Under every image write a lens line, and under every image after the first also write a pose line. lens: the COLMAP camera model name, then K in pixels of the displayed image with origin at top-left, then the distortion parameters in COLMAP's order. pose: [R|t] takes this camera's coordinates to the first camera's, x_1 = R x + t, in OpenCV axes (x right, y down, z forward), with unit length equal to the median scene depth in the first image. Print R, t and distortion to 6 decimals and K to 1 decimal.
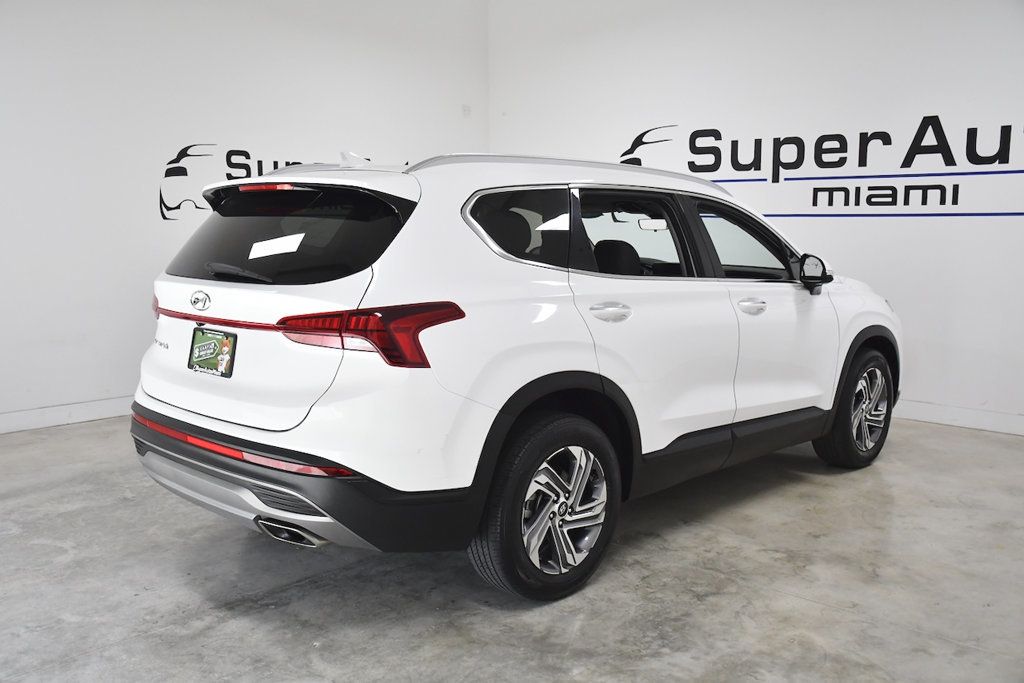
lens RADIAL K [[964.7, 0, 515.7], [0, 964.7, 335.6], [0, 0, 1]] dist [0.015744, 0.000000]
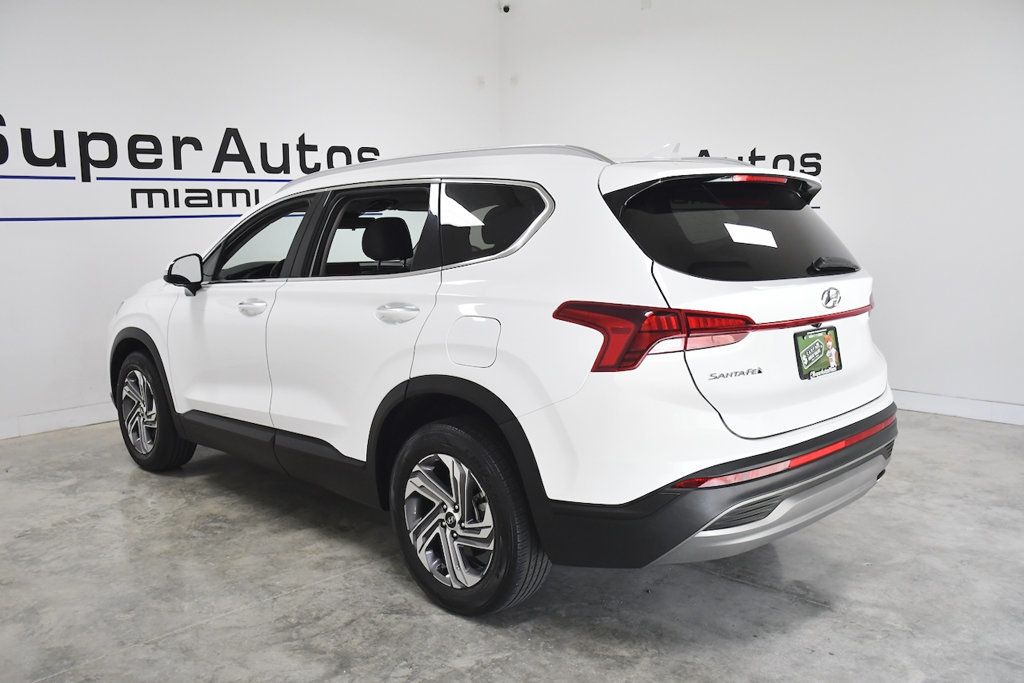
lens RADIAL K [[886.5, 0, 503.0], [0, 886.5, 336.7], [0, 0, 1]] dist [-0.018534, -0.009581]
pose [[0.012435, -0.139462, 0.990149, -0.612910], [0.137642, 0.981038, 0.136450, -0.082652], [-0.990404, 0.134590, 0.031395, 0.668328]]
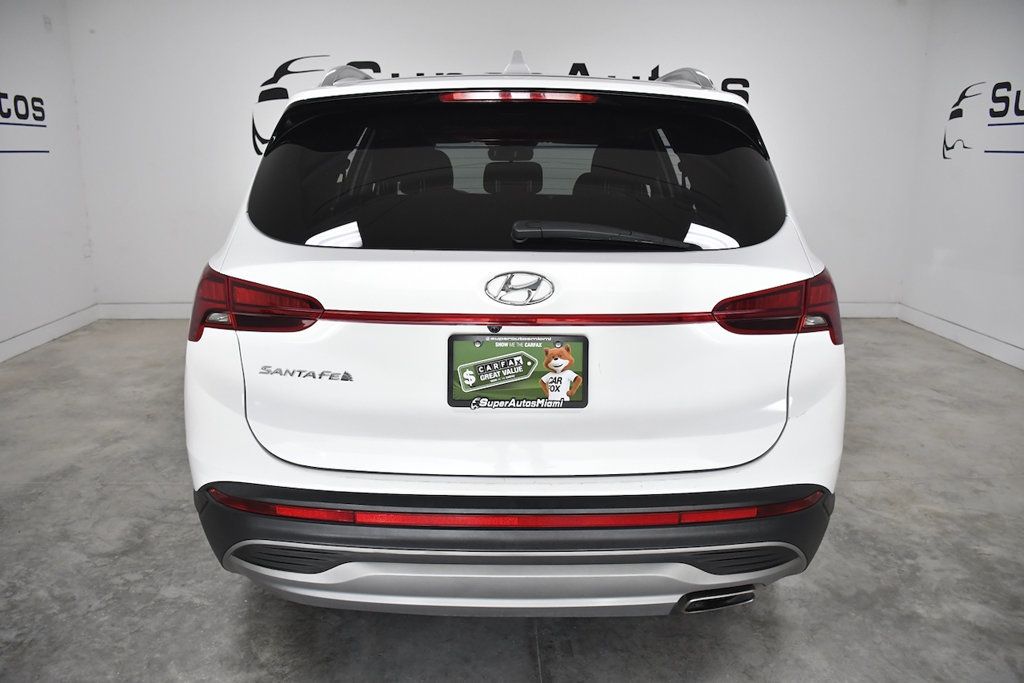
lens RADIAL K [[794.3, 0, 504.4], [0, 794.3, 338.5], [0, 0, 1]] dist [-0.125523, 0.075584]
pose [[0.716846, -0.163140, 0.677877, -0.340774], [0.086032, 0.985507, 0.146197, -0.039704], [-0.691903, -0.046482, 0.720493, 0.341918]]
